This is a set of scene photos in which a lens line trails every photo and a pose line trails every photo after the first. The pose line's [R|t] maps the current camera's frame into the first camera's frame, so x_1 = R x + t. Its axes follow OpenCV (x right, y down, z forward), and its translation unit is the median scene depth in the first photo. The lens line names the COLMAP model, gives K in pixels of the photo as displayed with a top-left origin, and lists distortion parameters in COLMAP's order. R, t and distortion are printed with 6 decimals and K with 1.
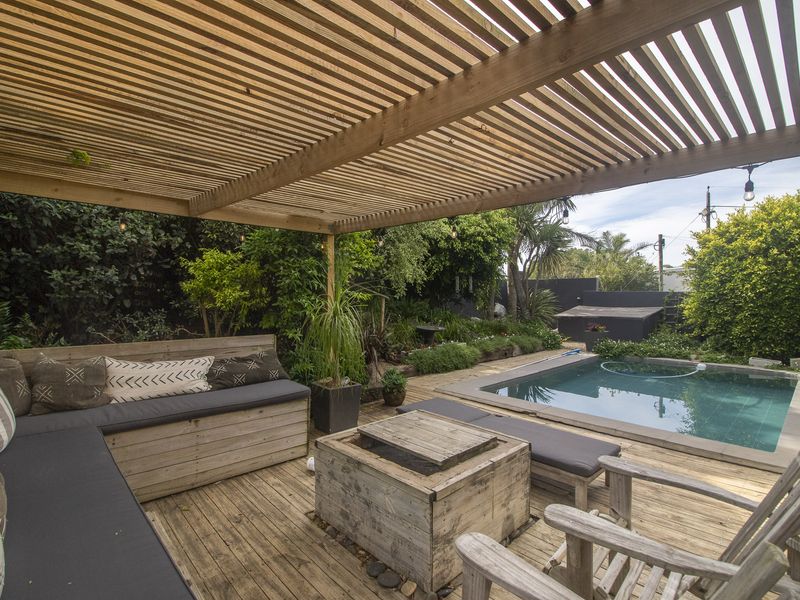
lens RADIAL K [[428.6, 0, 400.2], [0, 428.6, 297.6], [0, 0, 1]] dist [-0.002488, -0.002314]
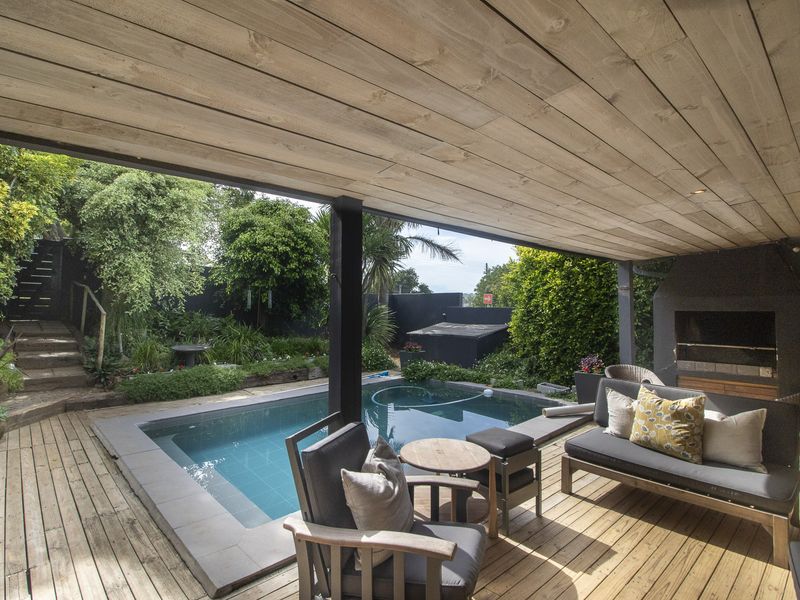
lens RADIAL K [[428.6, 0, 399.1], [0, 428.6, 303.0], [0, 0, 1]] dist [-0.002488, -0.002314]
pose [[0.999856, 0.005077, 0.016176, 0.484869], [-0.004740, 0.999772, -0.020826, -0.005441], [-0.016278, 0.020746, 0.999652, 0.103815]]
